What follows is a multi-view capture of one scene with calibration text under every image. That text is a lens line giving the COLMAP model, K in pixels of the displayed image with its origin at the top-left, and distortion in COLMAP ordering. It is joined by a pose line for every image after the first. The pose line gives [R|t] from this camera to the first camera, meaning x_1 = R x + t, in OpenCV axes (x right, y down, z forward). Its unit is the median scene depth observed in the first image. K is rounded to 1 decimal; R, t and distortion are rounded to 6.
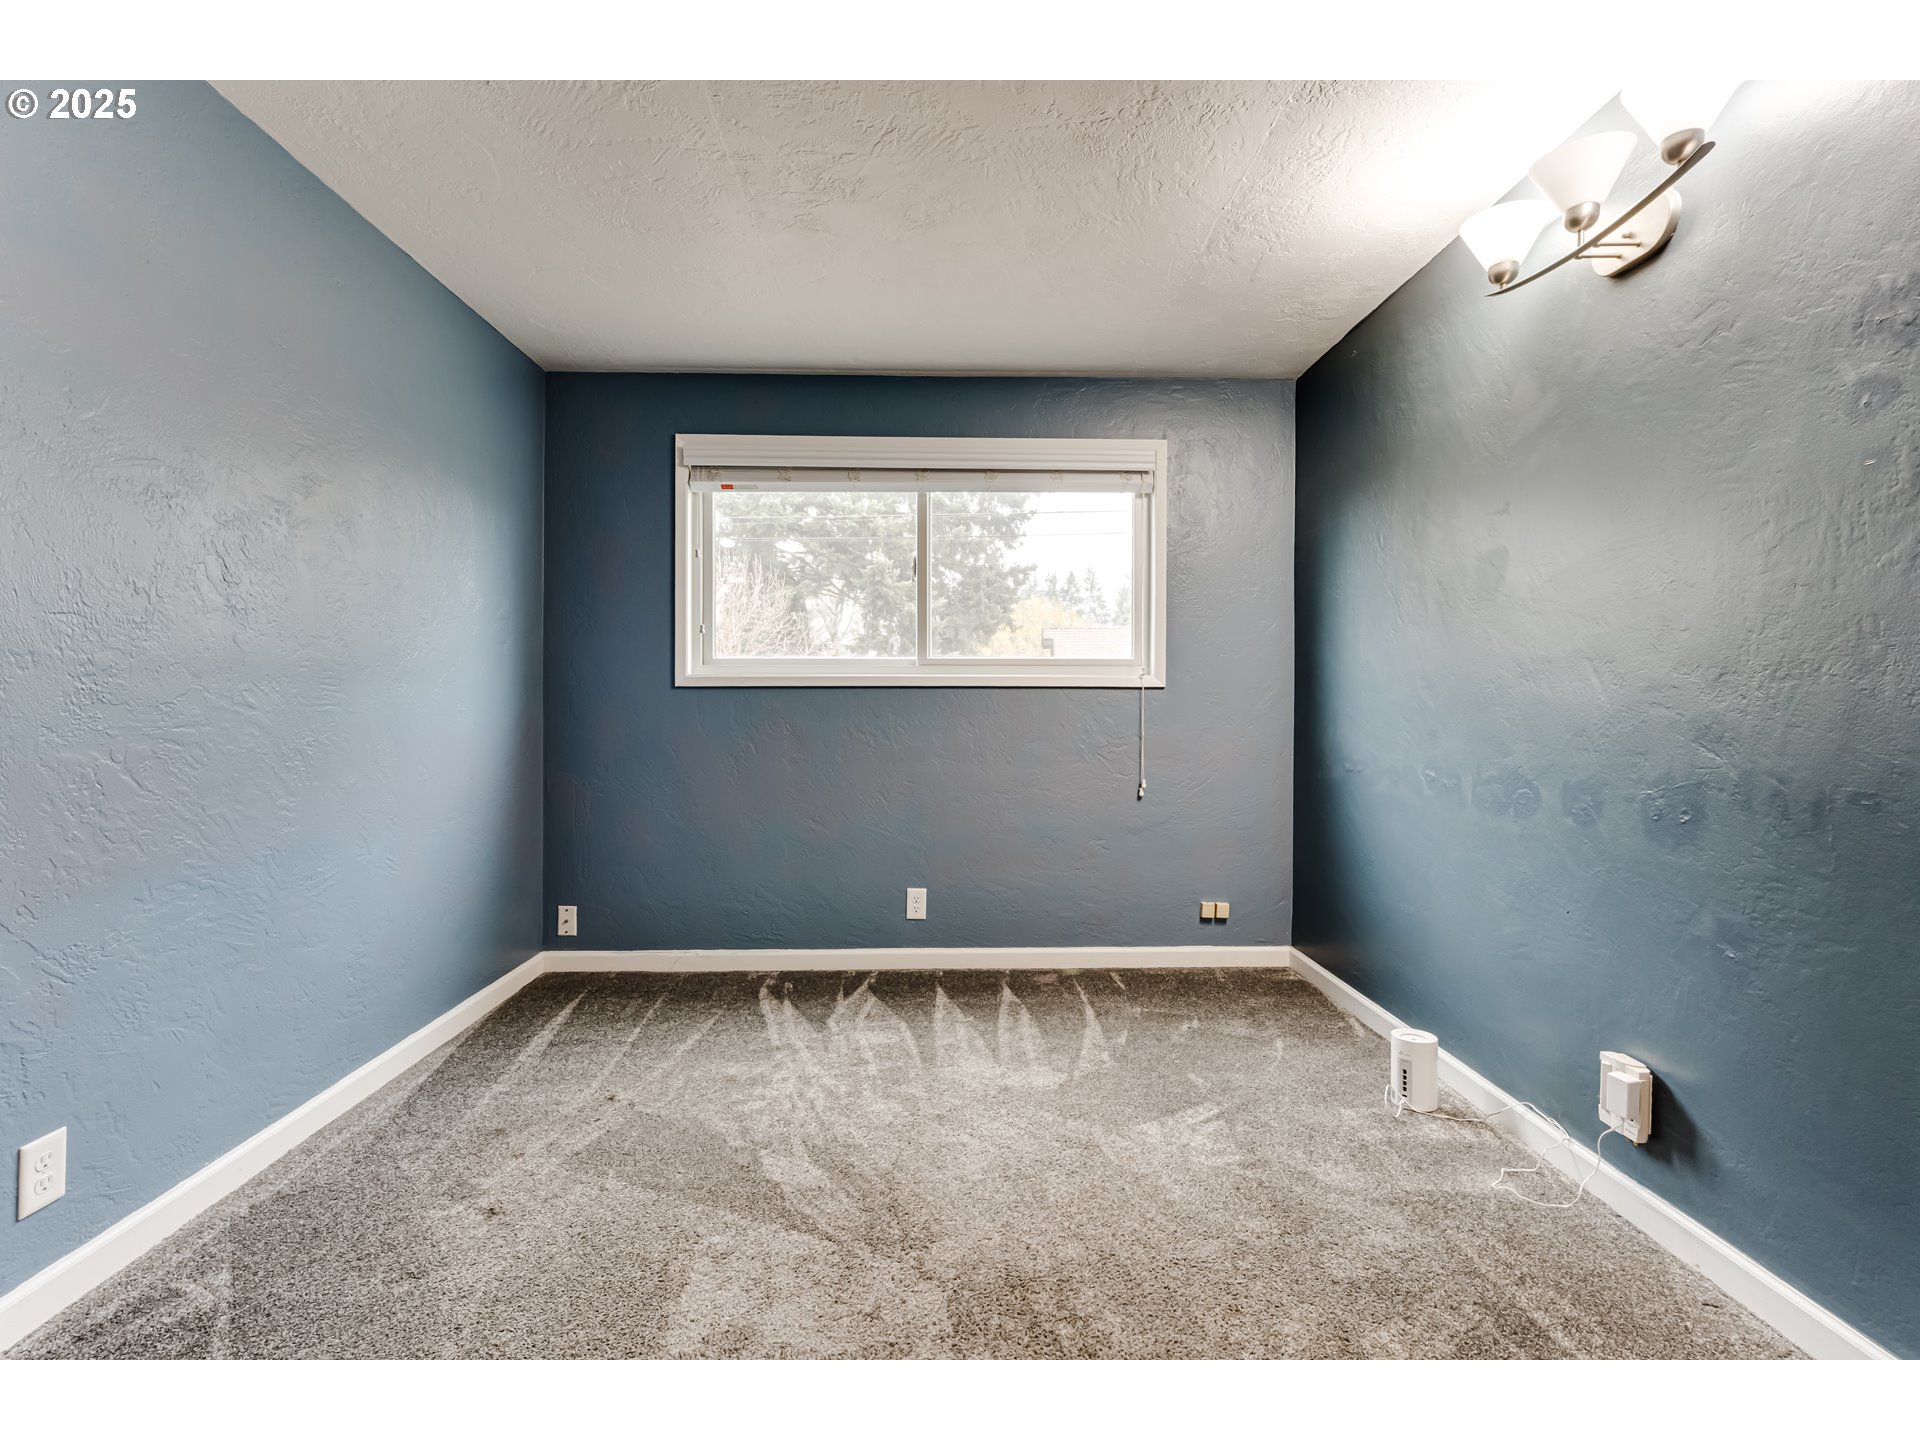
lens RADIAL K [[873.3, 0, 956.7], [0, 873.3, 707.4], [0, 0, 1]] dist [-0.004129, 0.000658]
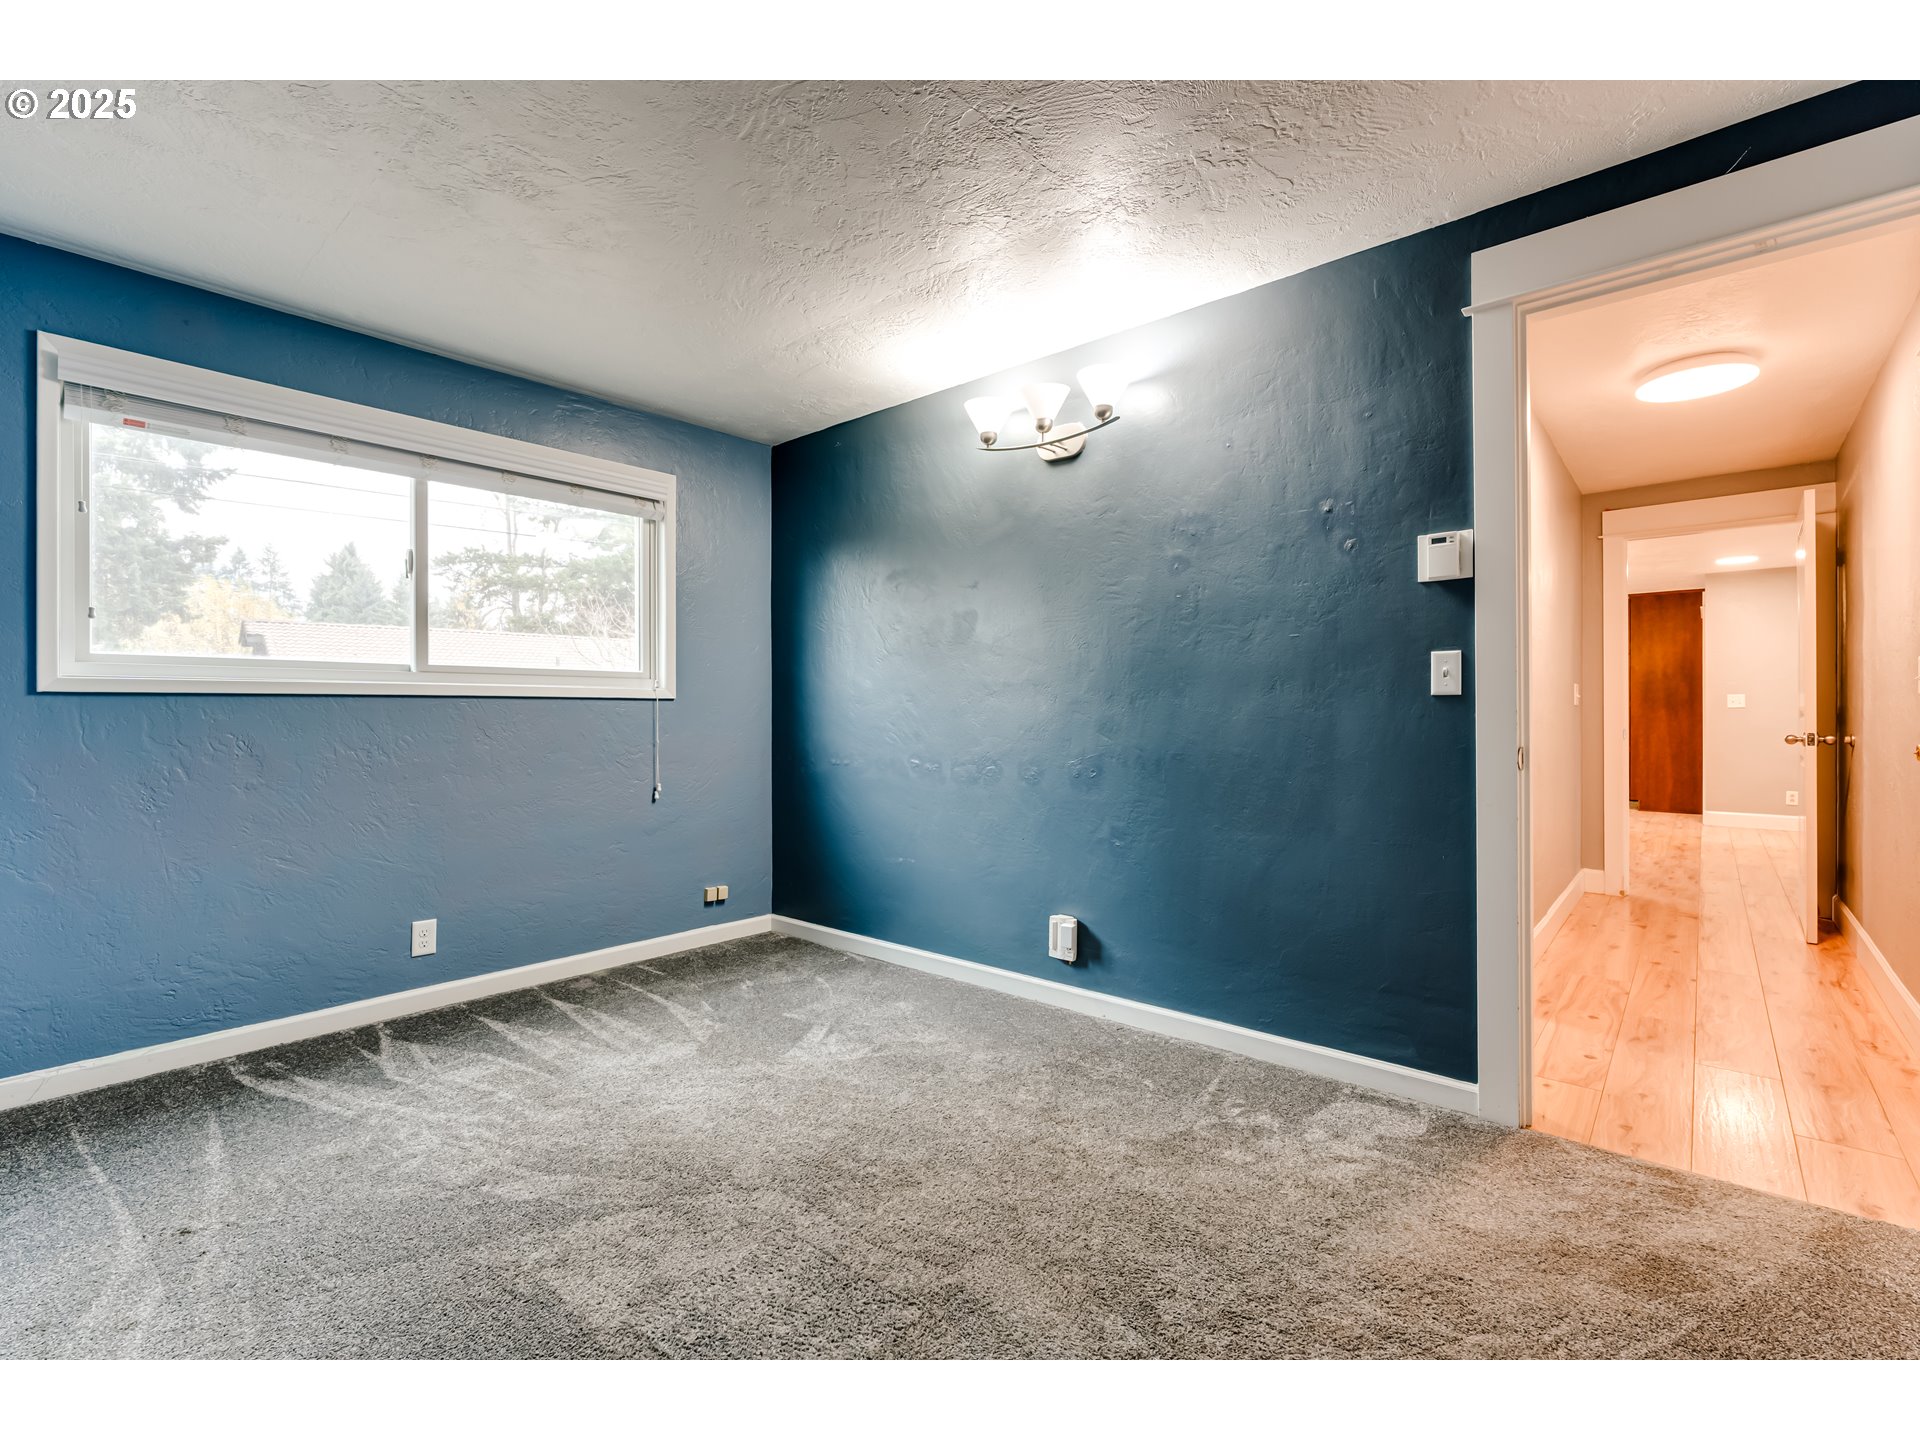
lens RADIAL K [[873.7, 0, 958.7], [0, 873.7, 713.4], [0, 0, 1]] dist [-0.004095, 0.000677]
pose [[0.675330, -0.003469, 0.737507, -0.384213], [0.008164, 0.999963, -0.002772, 0.001480], [-0.737470, 0.007893, 0.675334, -0.014286]]
